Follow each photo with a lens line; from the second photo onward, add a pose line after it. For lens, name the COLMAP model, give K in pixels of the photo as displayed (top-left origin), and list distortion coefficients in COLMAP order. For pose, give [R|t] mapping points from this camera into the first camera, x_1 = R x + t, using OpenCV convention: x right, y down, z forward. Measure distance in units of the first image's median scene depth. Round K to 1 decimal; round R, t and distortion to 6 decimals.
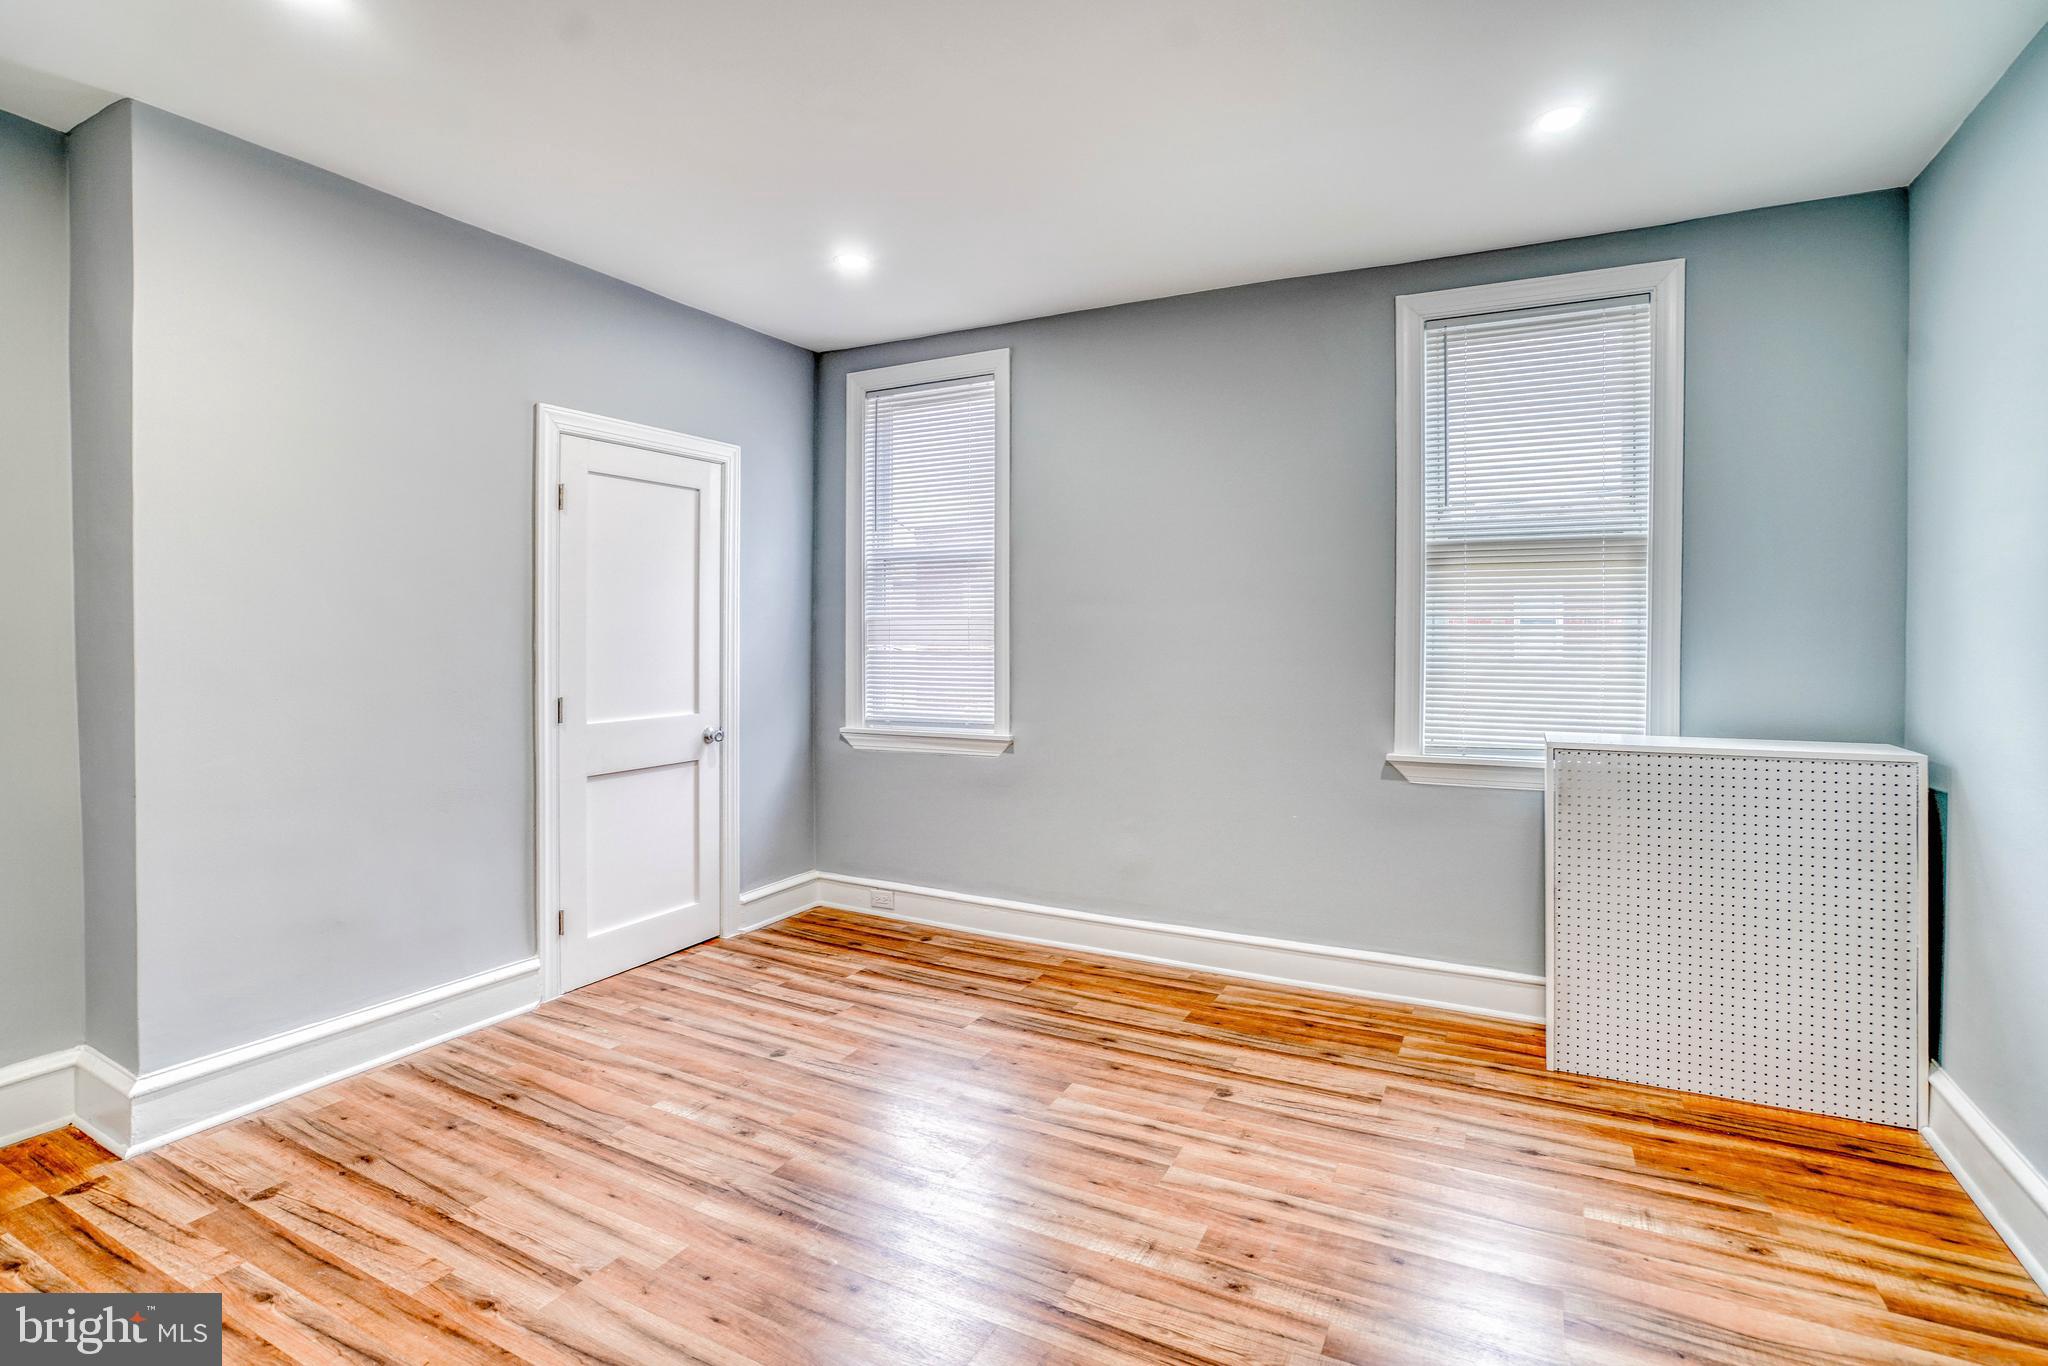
lens RADIAL K [[1019.7, 0, 995.2], [0, 1019.7, 645.7], [0, 0, 1]] dist [-0.062856, 0.026899]
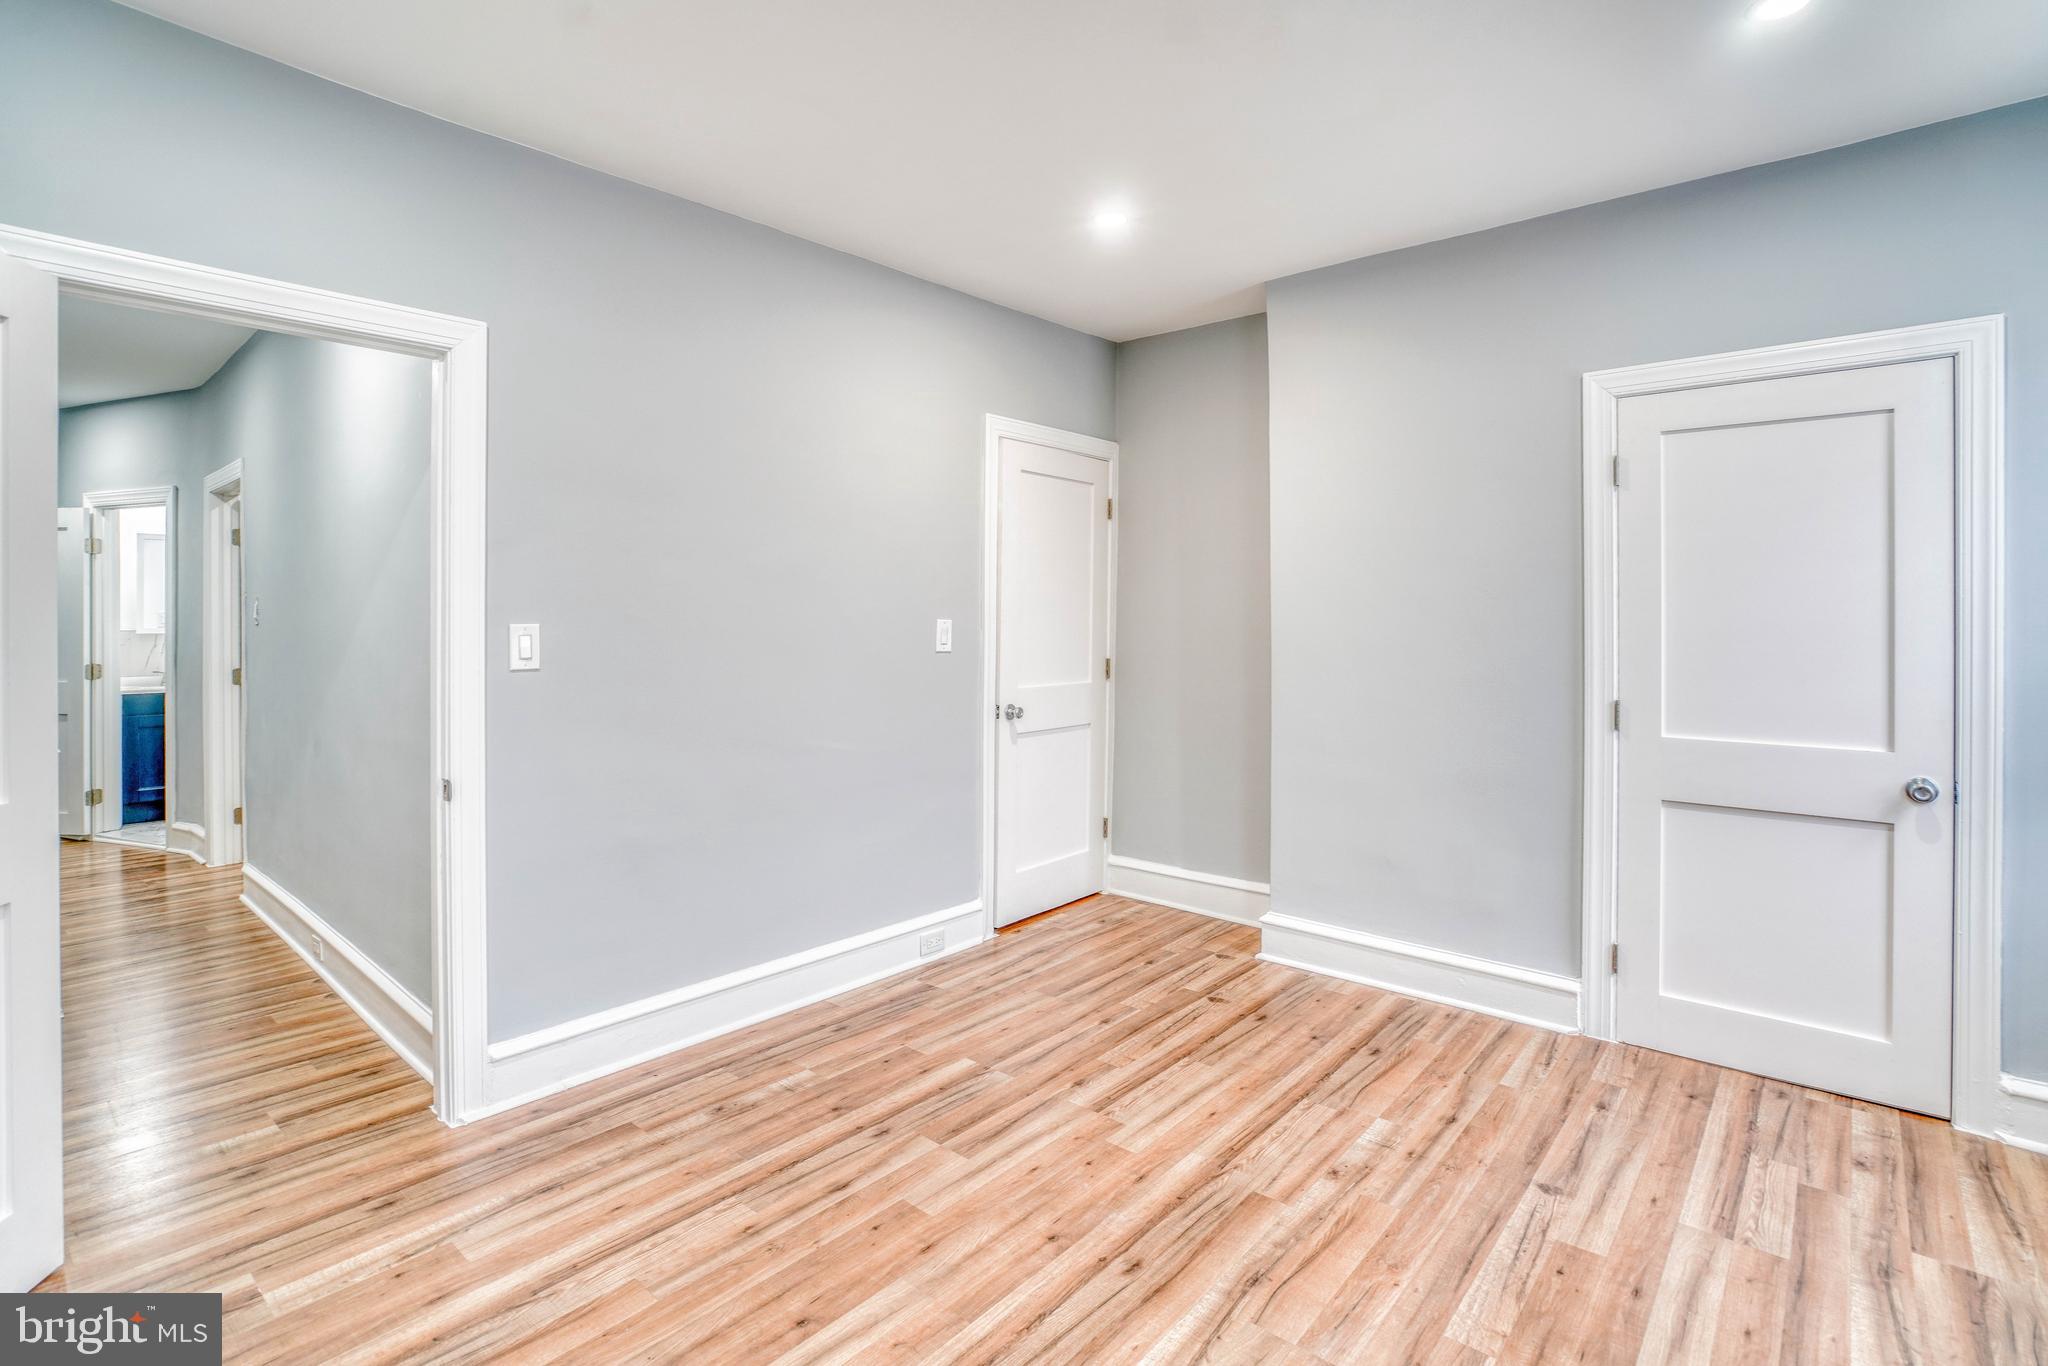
lens RADIAL K [[972.5, 0, 1009.4], [0, 972.5, 624.6], [0, 0, 1]] dist [-0.049751, 0.017130]
pose [[-0.226552, 0.003439, -0.973993, 0.490956], [-0.020919, 0.999746, 0.008395, -0.009931], [0.973774, 0.022276, -0.226423, 0.668150]]
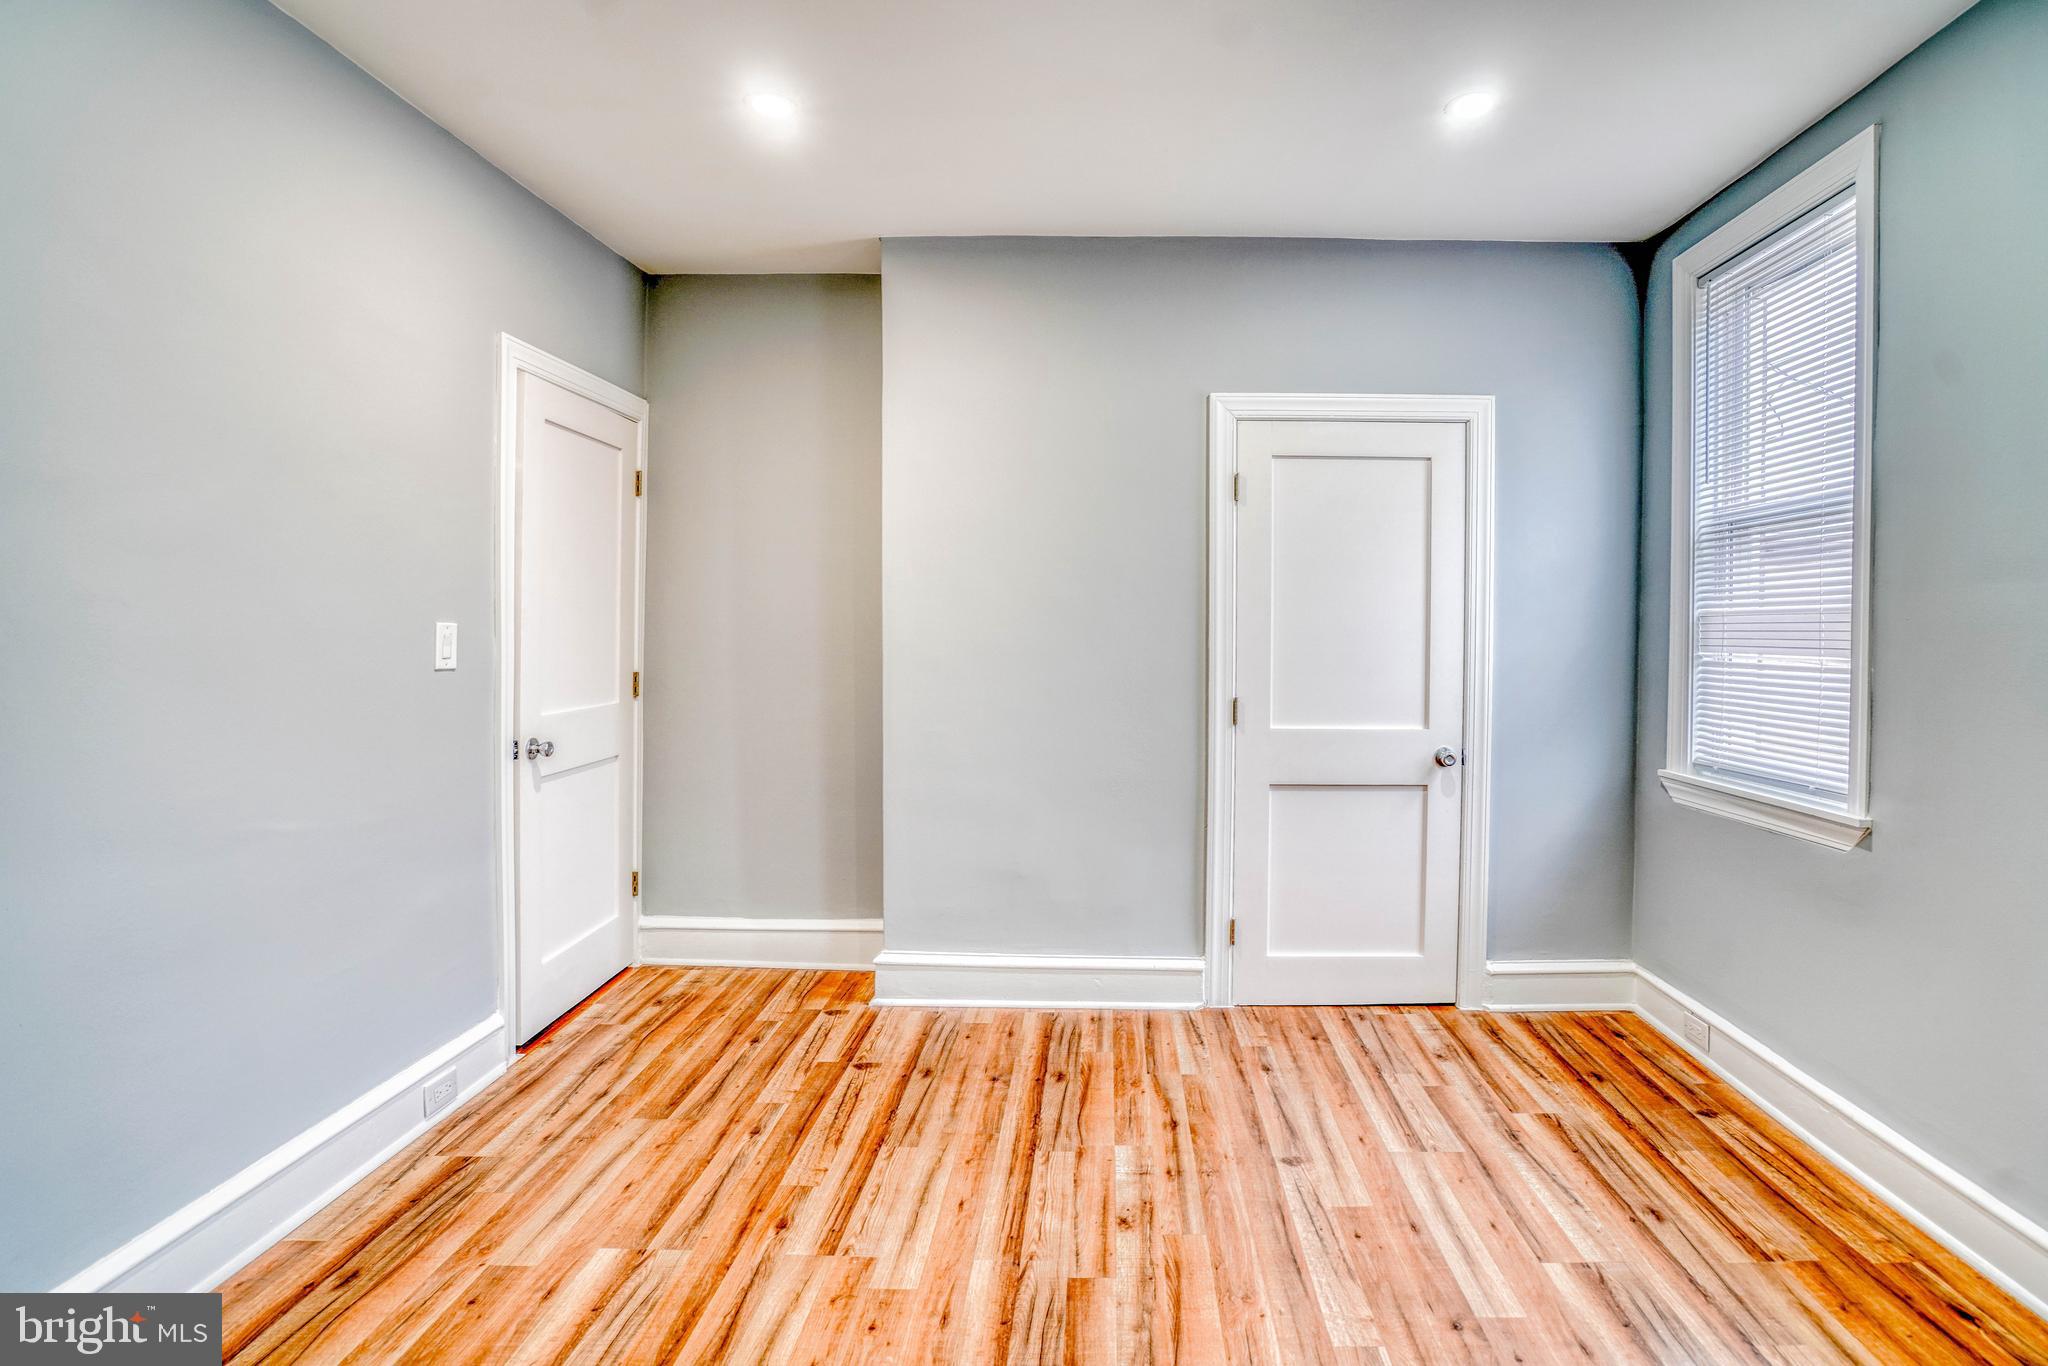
lens RADIAL K [[996.3, 0, 1094.2], [0, 996.3, 652.5], [0, 0, 1]] dist [-0.065177, 0.028017]
pose [[0.464640, 0.025262, -0.885139, 0.337927], [-0.020769, 0.999629, 0.017628, -0.005036], [0.885256, 0.010193, 0.464992, 0.439759]]
